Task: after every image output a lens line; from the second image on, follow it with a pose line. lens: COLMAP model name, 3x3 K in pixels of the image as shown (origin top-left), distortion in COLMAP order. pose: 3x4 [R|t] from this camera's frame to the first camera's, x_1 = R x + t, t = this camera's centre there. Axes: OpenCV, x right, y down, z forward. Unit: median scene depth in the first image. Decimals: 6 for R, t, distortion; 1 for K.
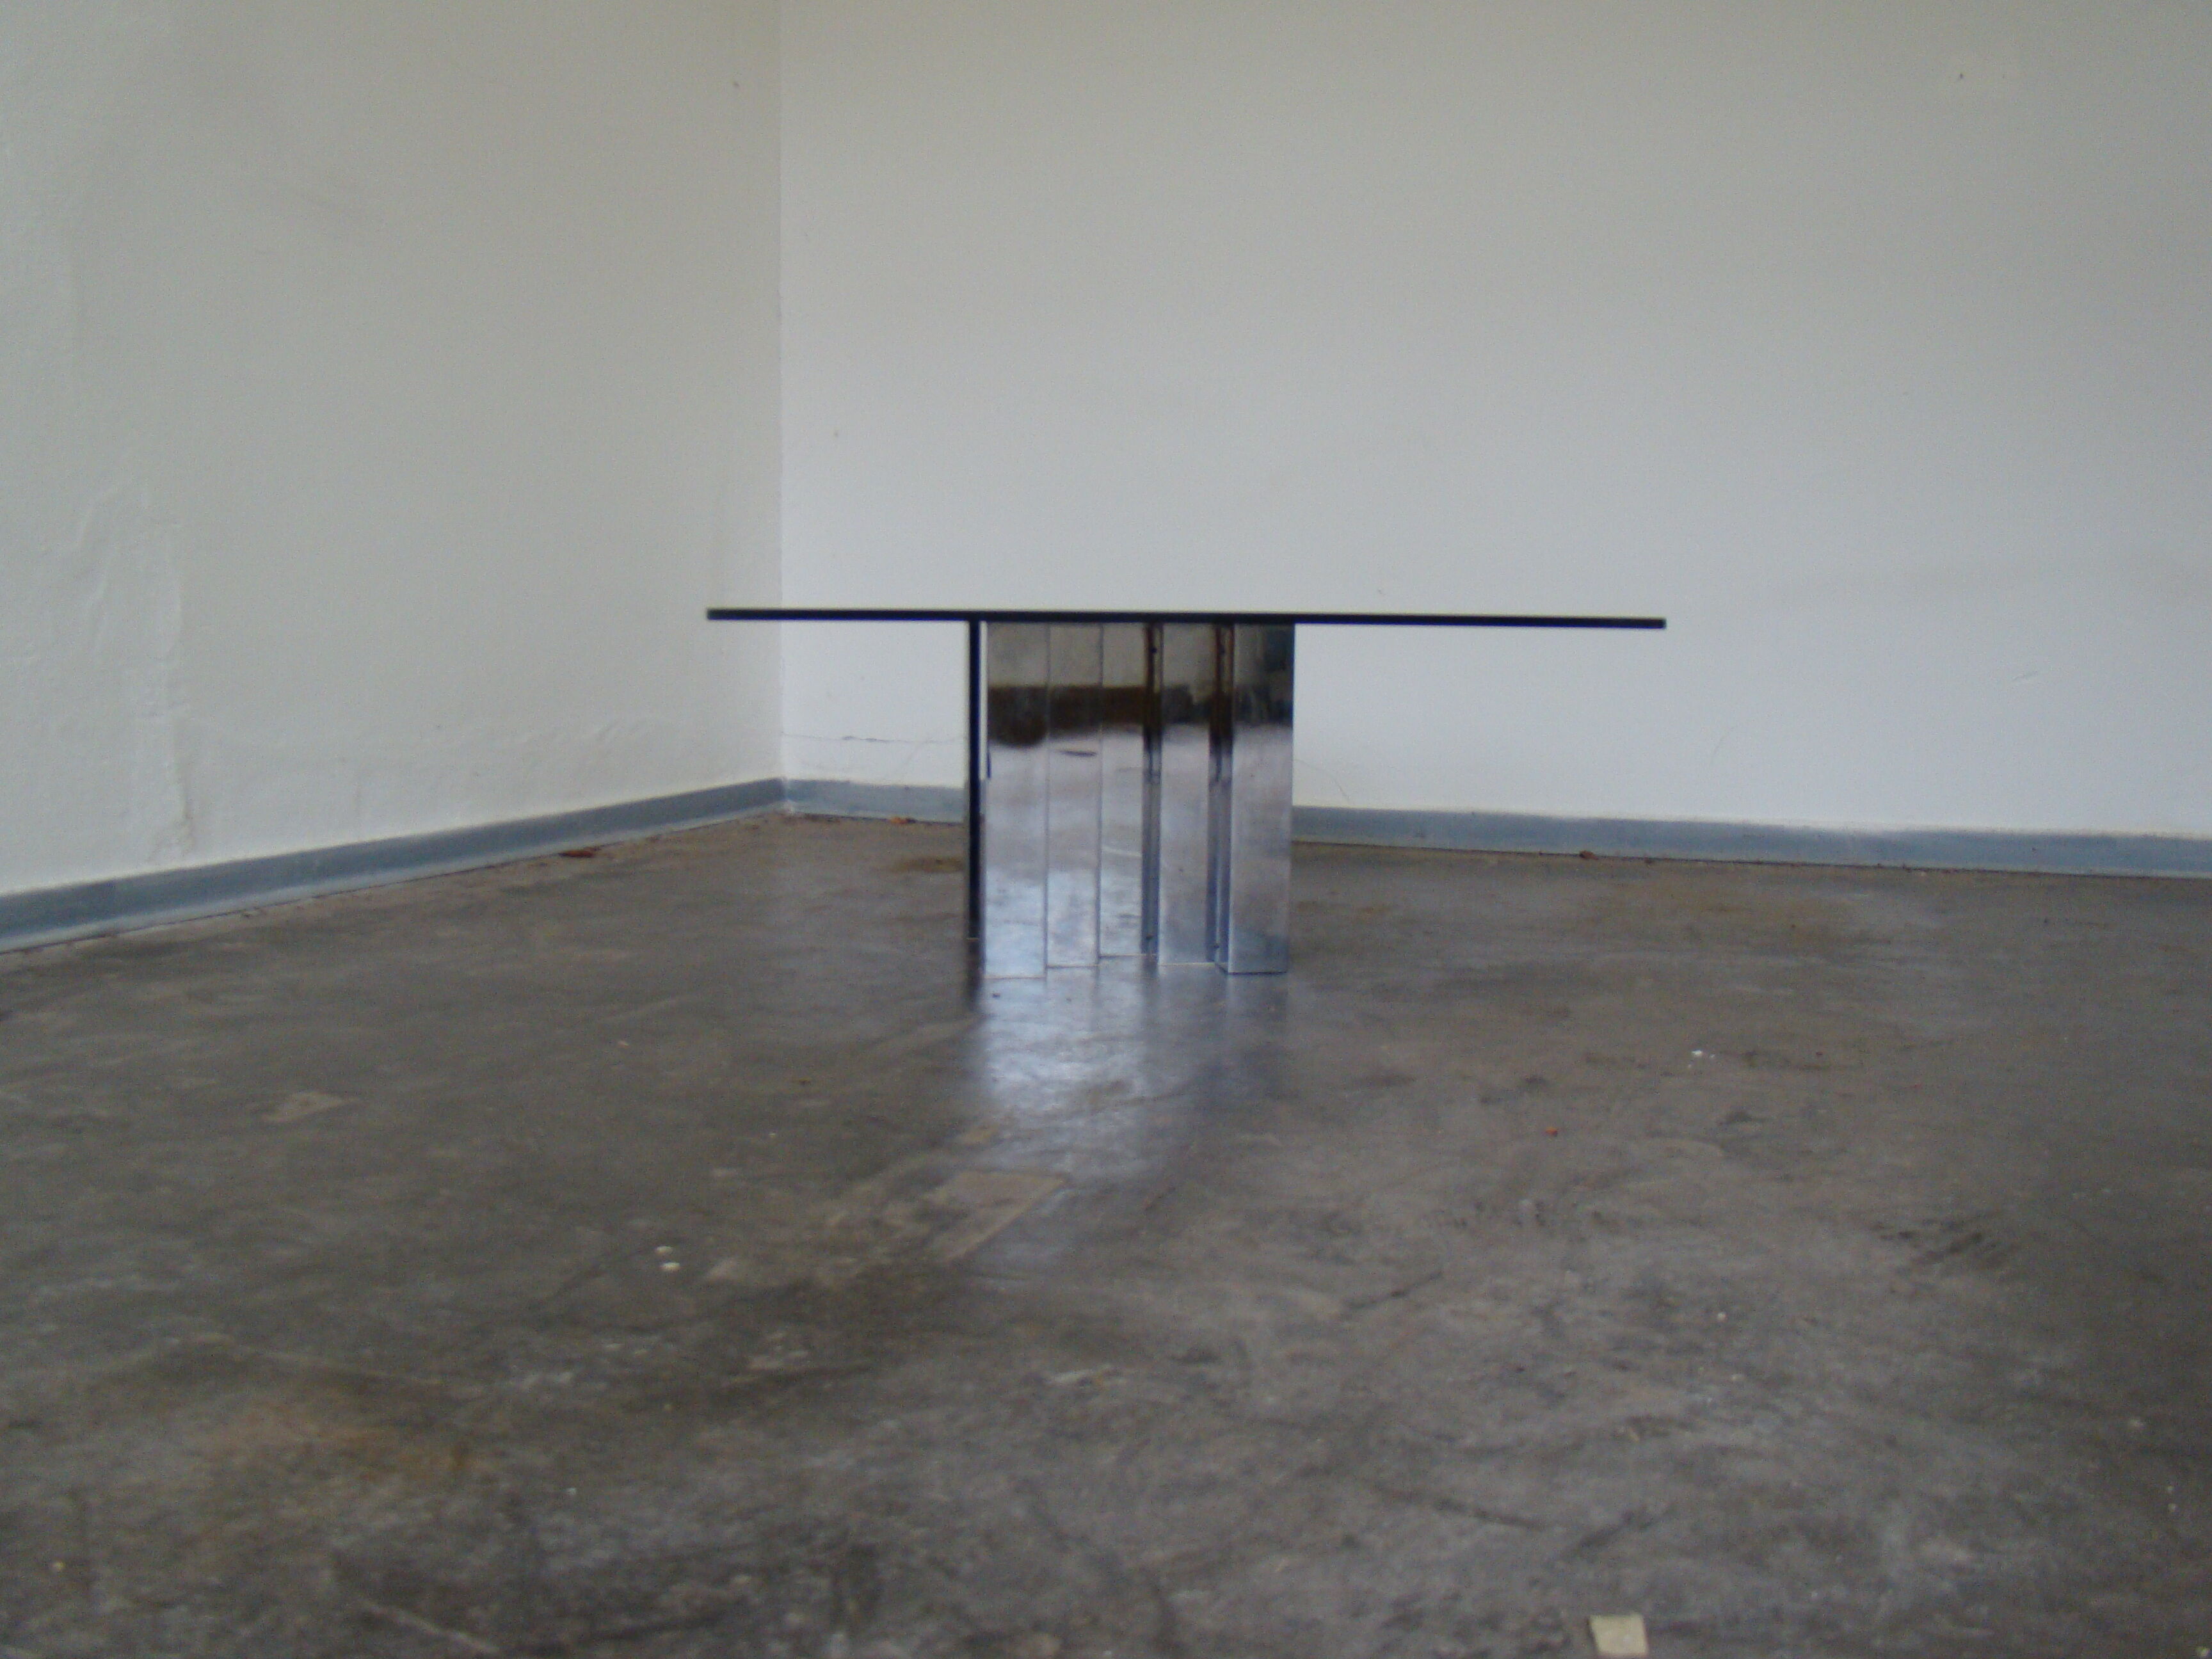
lens RADIAL K [[2048.8, 0, 1110.1], [0, 2048.8, 815.2], [0, 0, 1]] dist [-0.184761, 0.130811]
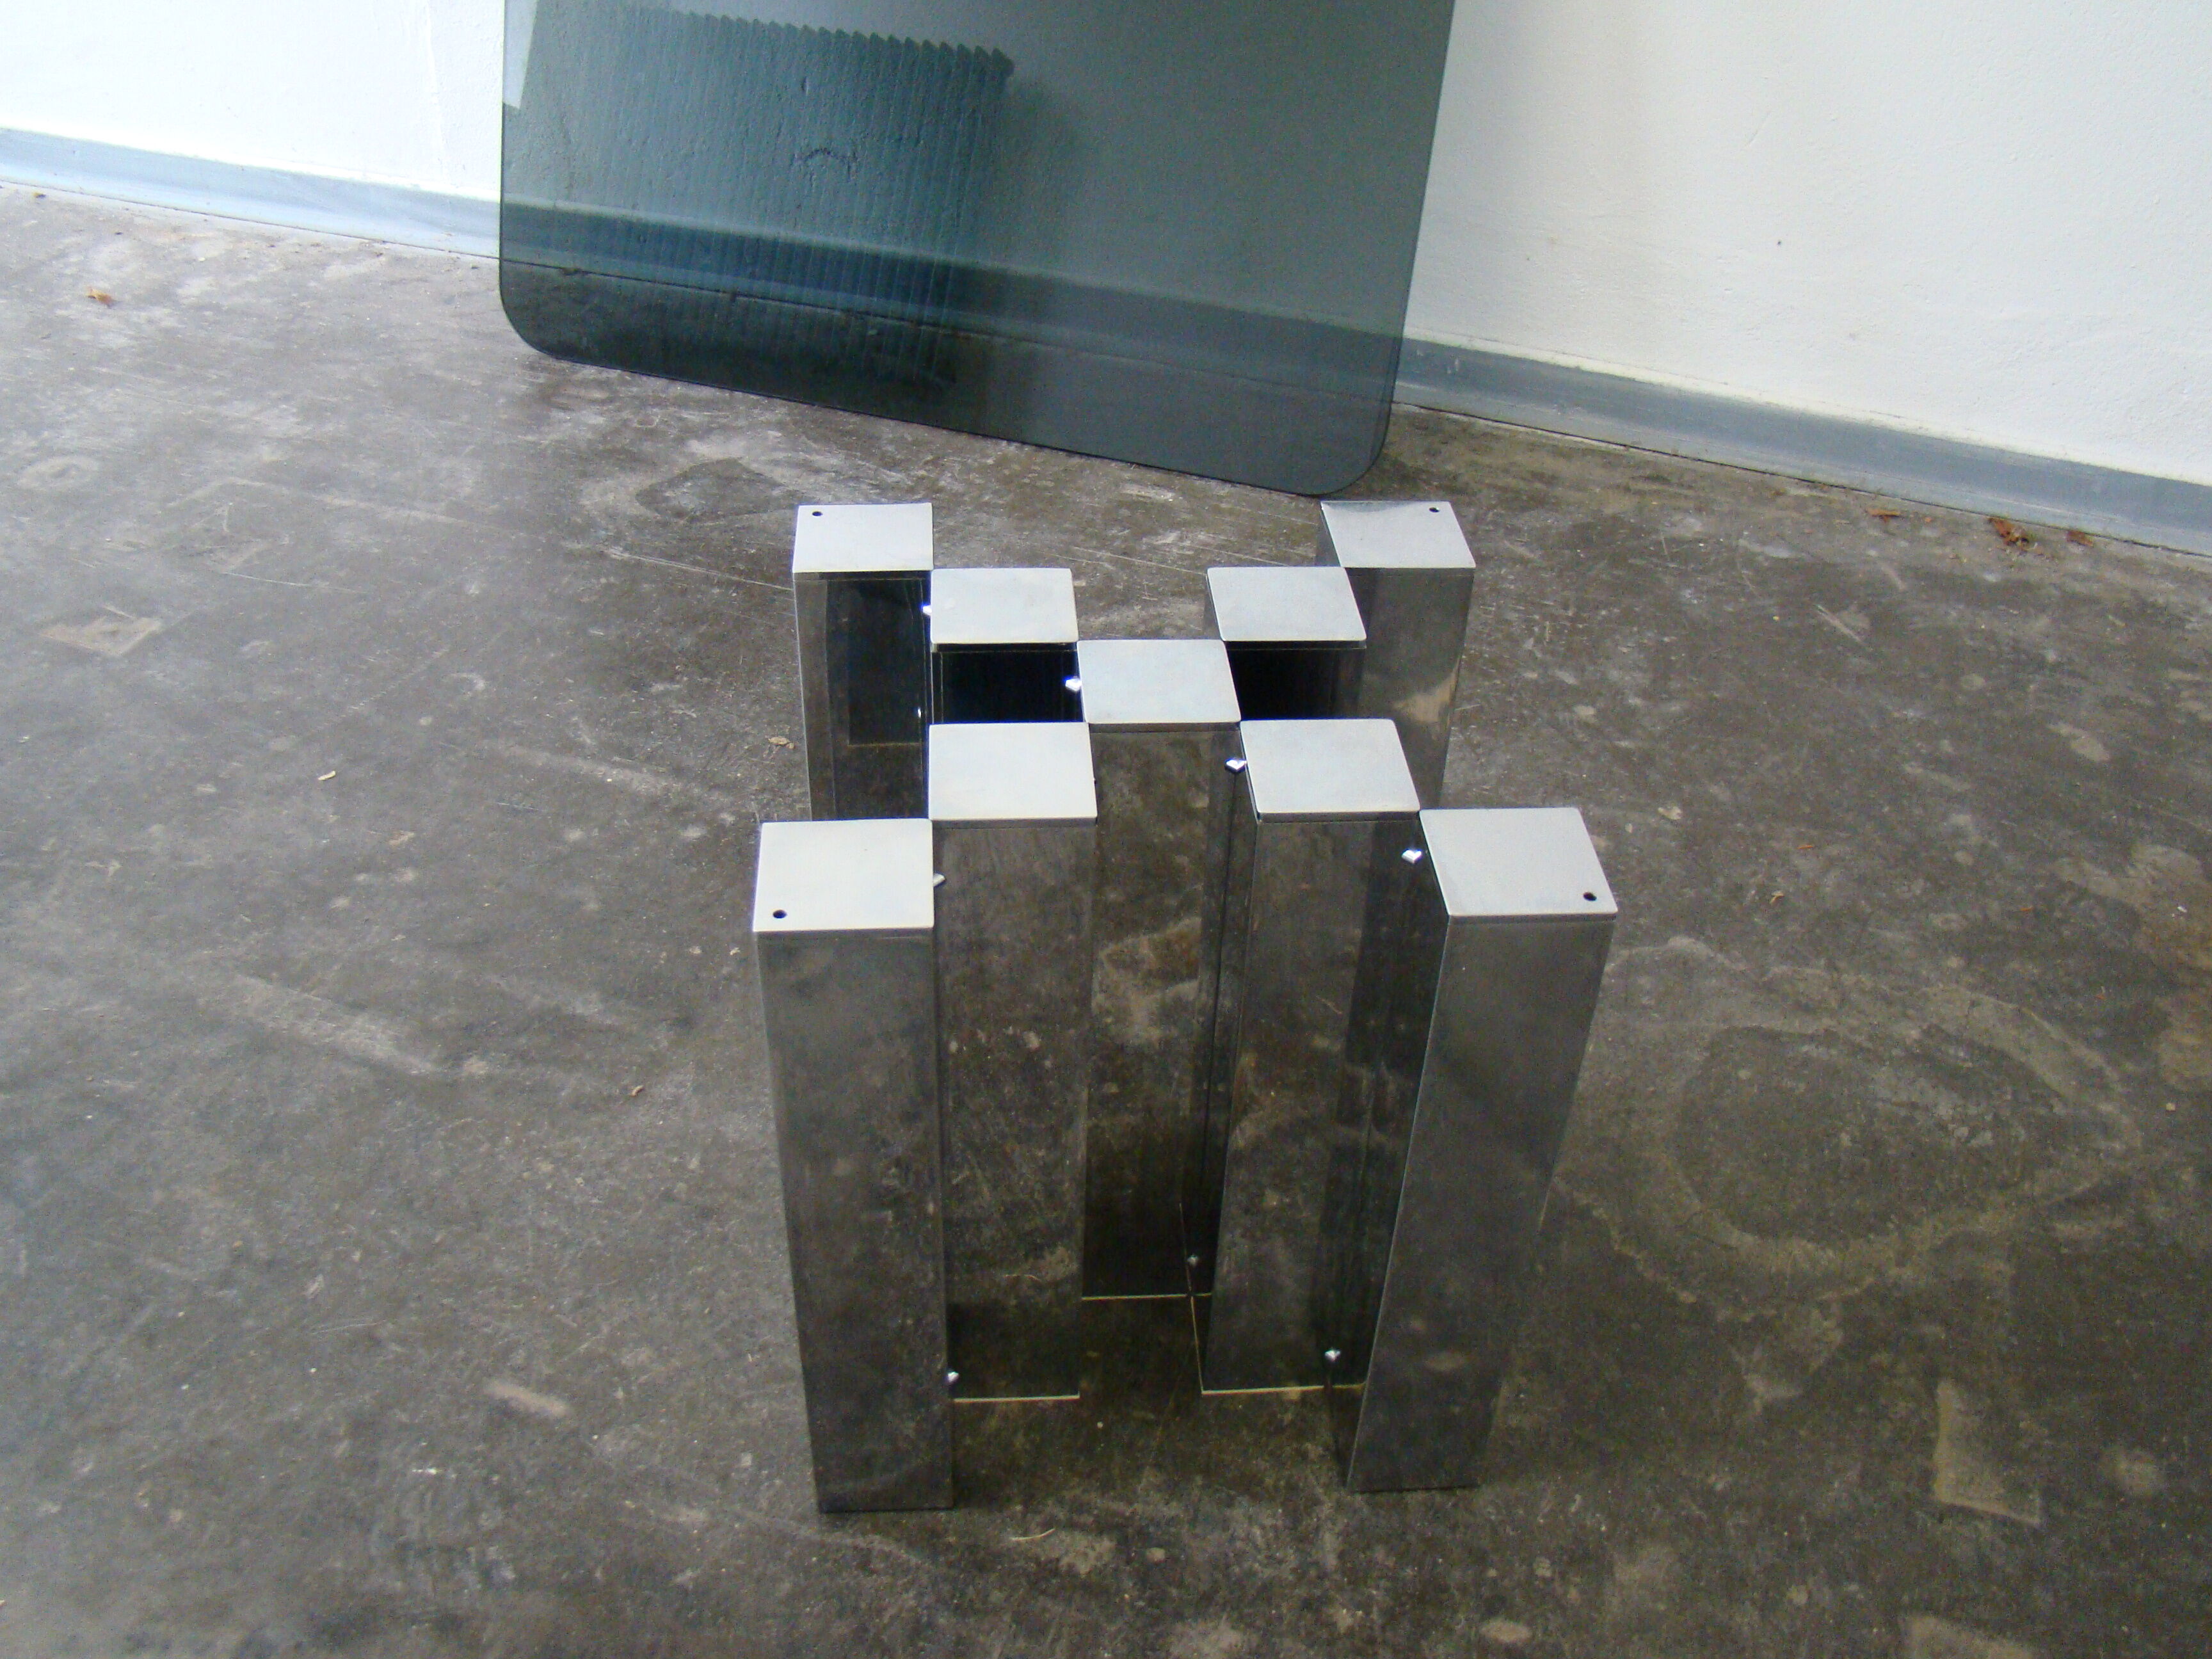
lens RADIAL K [[2042.4, 0, 1116.1], [0, 2042.4, 825.2], [0, 0, 1]] dist [-0.168511, 0.092465]
pose [[0.021324, 0.595826, -0.802831, 0.241112], [-0.123133, 0.798465, 0.589315, -0.217751], [0.992161, 0.086288, 0.090392, 0.698234]]
